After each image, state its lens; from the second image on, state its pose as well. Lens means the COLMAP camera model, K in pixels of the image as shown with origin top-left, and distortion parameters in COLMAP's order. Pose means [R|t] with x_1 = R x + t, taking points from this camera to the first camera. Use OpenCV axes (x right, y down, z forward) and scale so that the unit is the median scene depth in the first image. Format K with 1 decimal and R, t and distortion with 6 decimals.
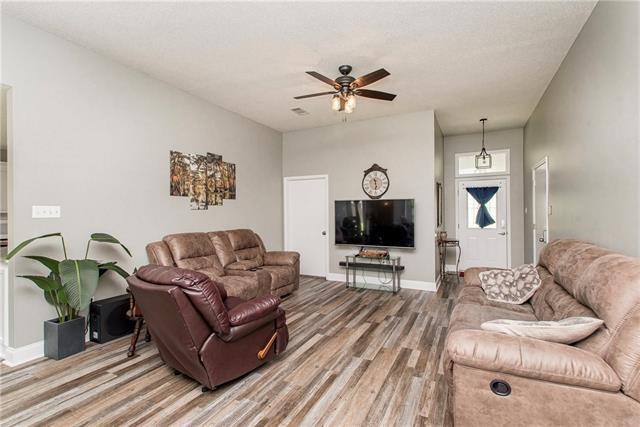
lens RADIAL K [[293.1, 0, 322.9], [0, 293.1, 213.2], [0, 0, 1]] dist [0.002806, 0.000160]
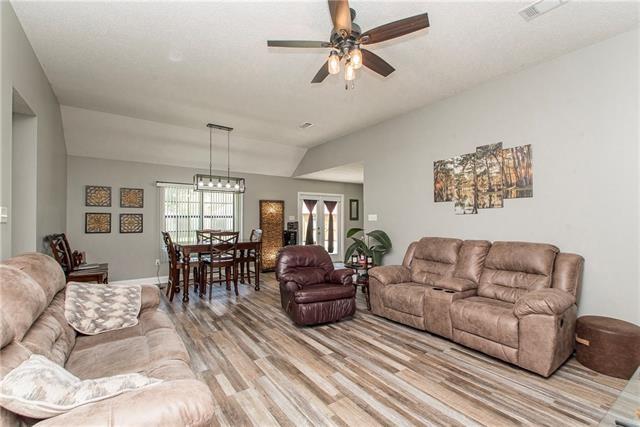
lens RADIAL K [[293.1, 0, 324.0], [0, 293.1, 215.1], [0, 0, 1]] dist [0.002806, 0.000160]
pose [[-0.469485, -0.008418, -0.882900, 0.608944], [0.002546, 0.999937, -0.010888, -0.000938], [0.882937, -0.007359, -0.469435, 1.073740]]
